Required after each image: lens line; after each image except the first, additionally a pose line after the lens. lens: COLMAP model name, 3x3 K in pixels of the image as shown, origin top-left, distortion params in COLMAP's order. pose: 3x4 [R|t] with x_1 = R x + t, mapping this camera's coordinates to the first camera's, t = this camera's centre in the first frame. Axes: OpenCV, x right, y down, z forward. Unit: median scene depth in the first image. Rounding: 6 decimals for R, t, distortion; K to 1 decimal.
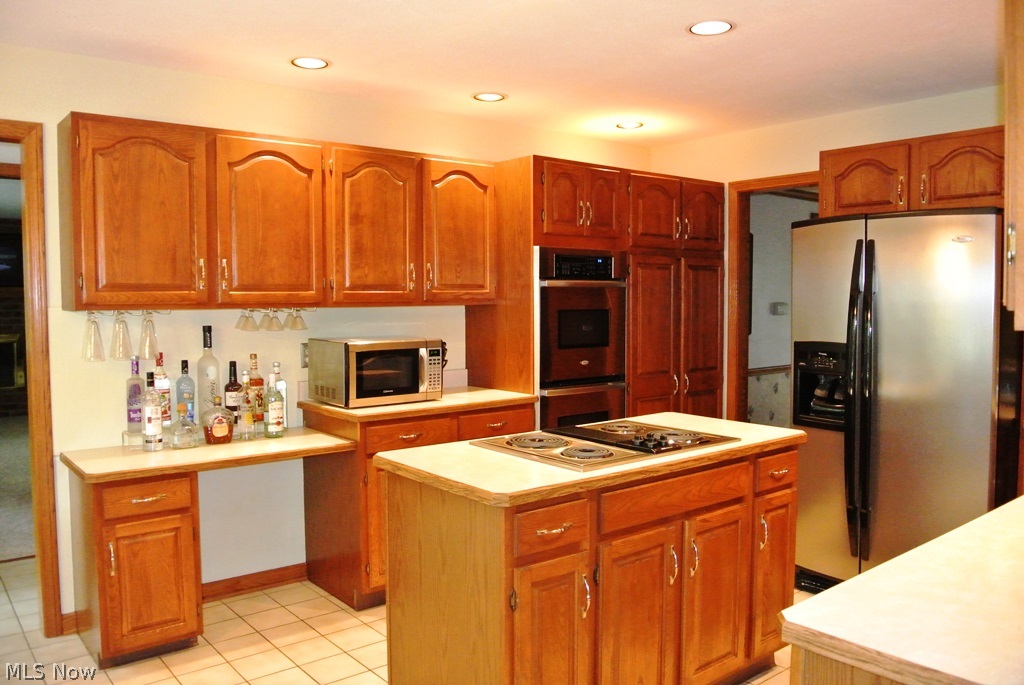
lens RADIAL K [[800.9, 0, 512.0], [0, 800.9, 342.5], [0, 0, 1]] dist [-0.057119, -0.001215]
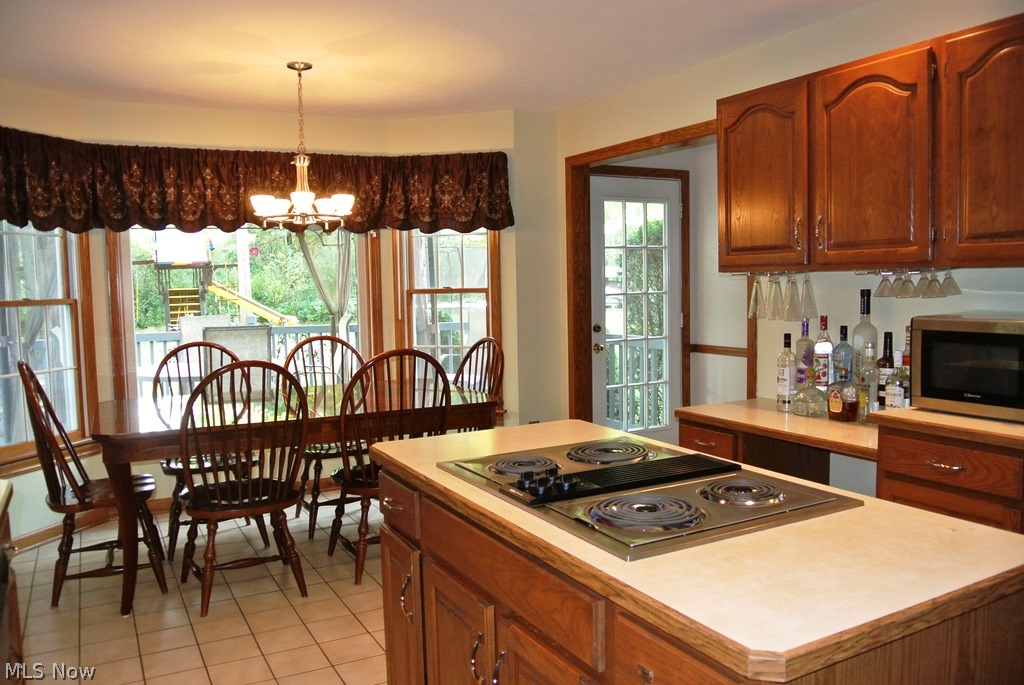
lens RADIAL K [[800.9, 0, 512.0], [0, 800.9, 342.5], [0, 0, 1]] dist [-0.057119, -0.001215]
pose [[-0.194215, 0.086154, -0.977168, 0.557861], [-0.030517, 0.995123, 0.093802, -0.032665], [0.980484, 0.048038, -0.190638, 0.779892]]
